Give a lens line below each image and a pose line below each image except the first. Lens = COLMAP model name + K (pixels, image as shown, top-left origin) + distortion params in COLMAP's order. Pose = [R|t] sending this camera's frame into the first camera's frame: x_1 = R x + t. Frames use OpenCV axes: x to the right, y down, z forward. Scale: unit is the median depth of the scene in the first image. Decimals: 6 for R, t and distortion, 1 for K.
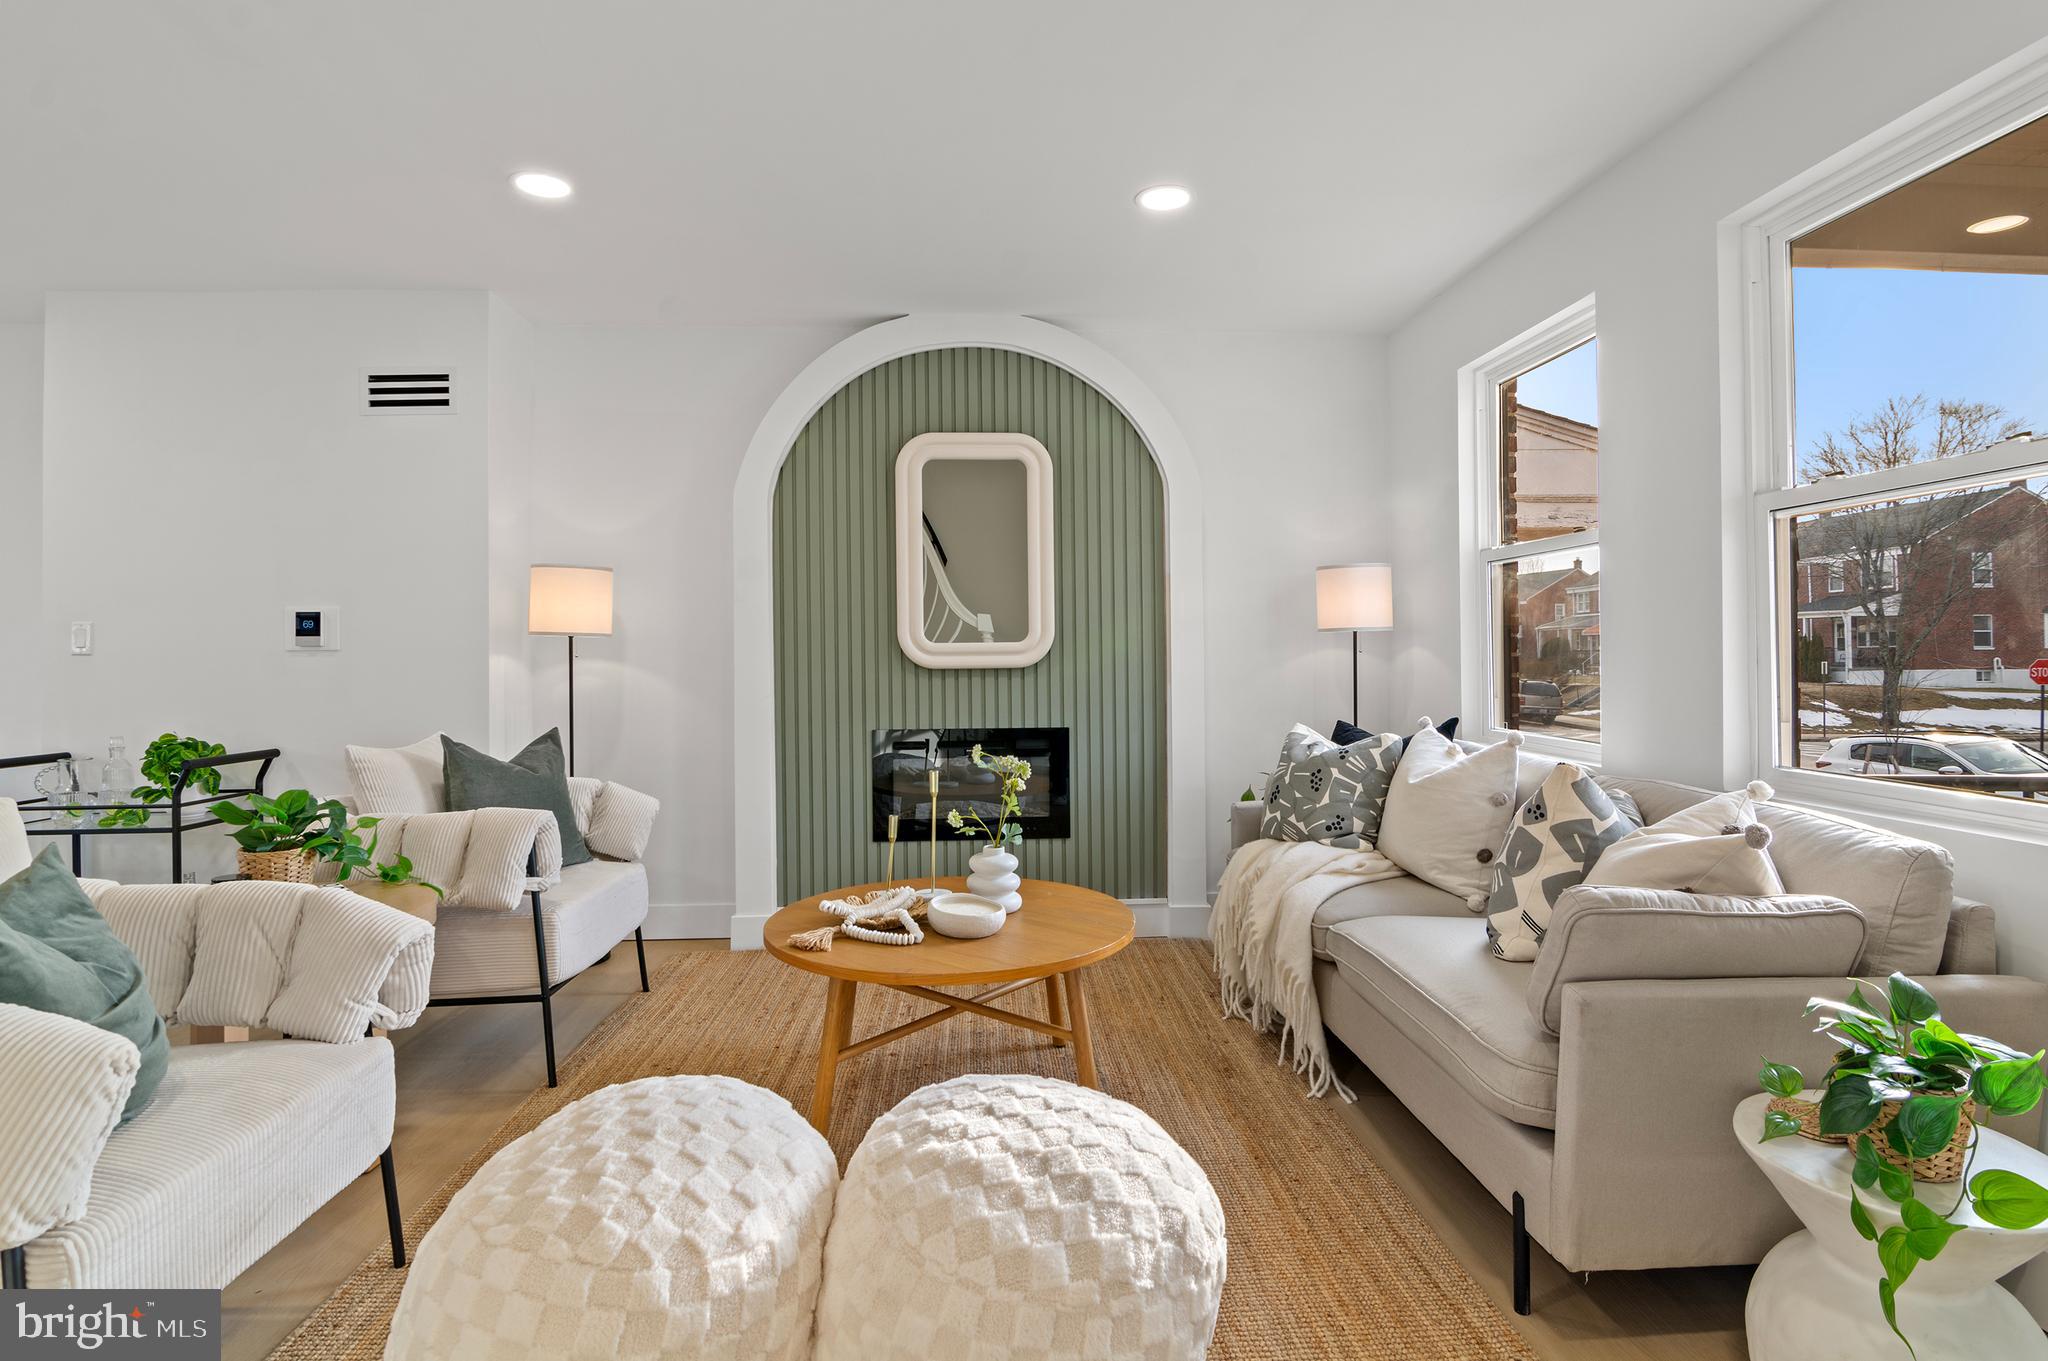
lens RADIAL K [[1017.6, 0, 1007.9], [0, 1017.6, 638.1], [0, 0, 1]] dist [-0.003837, -0.006408]
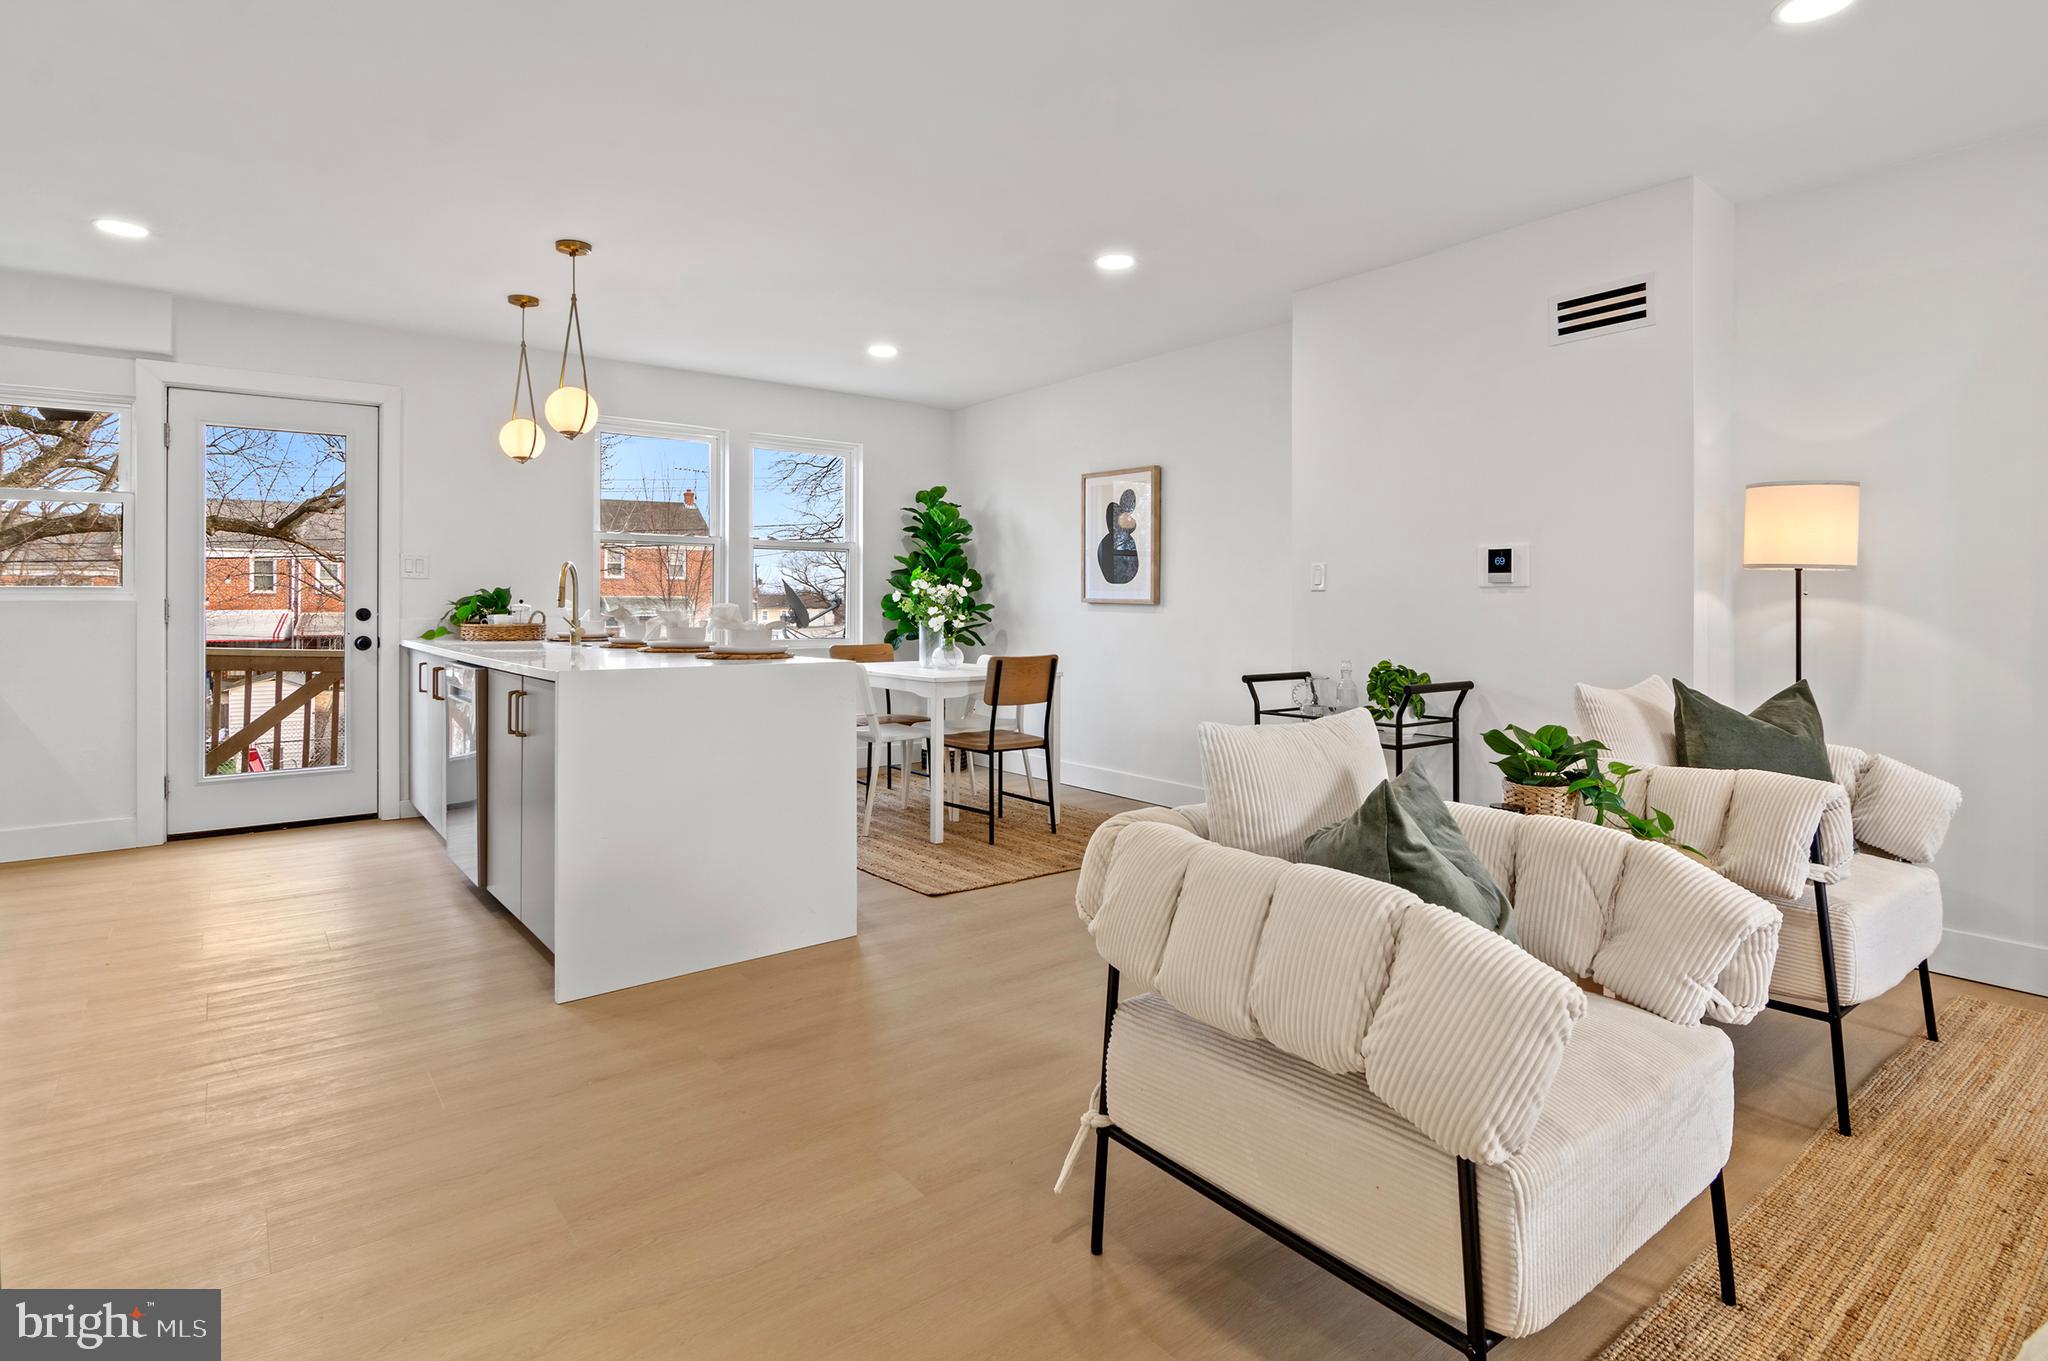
lens RADIAL K [[1017.6, 0, 1010.2], [0, 1017.6, 592.9], [0, 0, 1]] dist [-0.003837, -0.006408]
pose [[0.570104, 0.002731, -0.821568, -0.148252], [0.002361, 0.999985, 0.004963, 0.013177], [0.821569, -0.004770, 0.570089, 0.017741]]
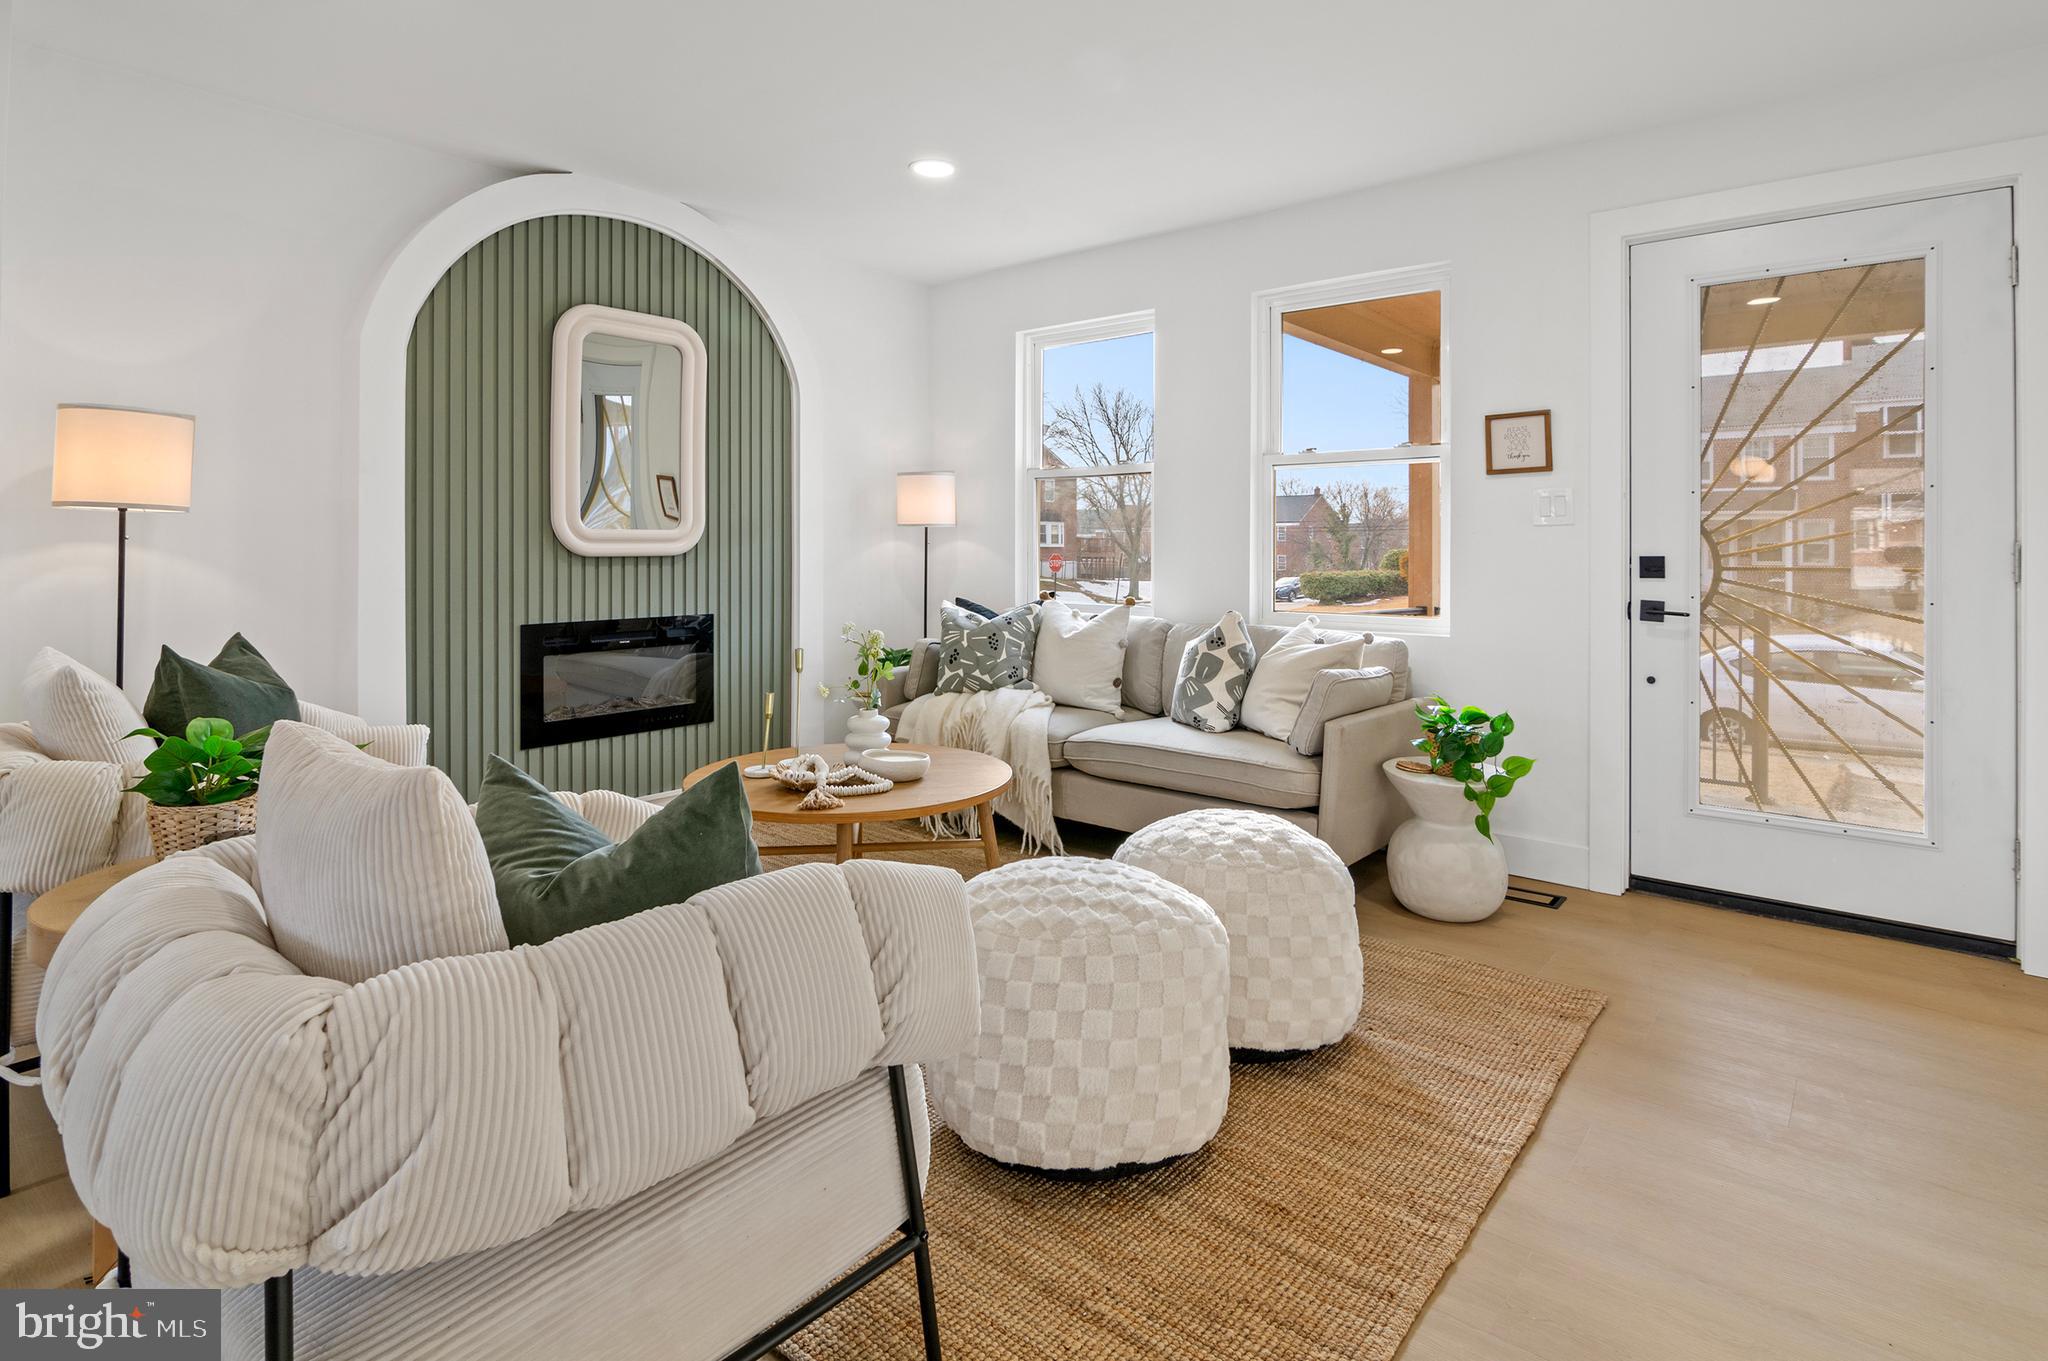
lens RADIAL K [[1017.6, 0, 1047.6], [0, 1017.6, 560.5], [0, 0, 1]] dist [-0.003837, -0.006408]
pose [[0.682065, -0.000074, 0.731291, -0.575317], [-0.016435, 0.999746, 0.015429, 0.014712], [-0.731107, -0.022542, 0.681891, 0.065795]]
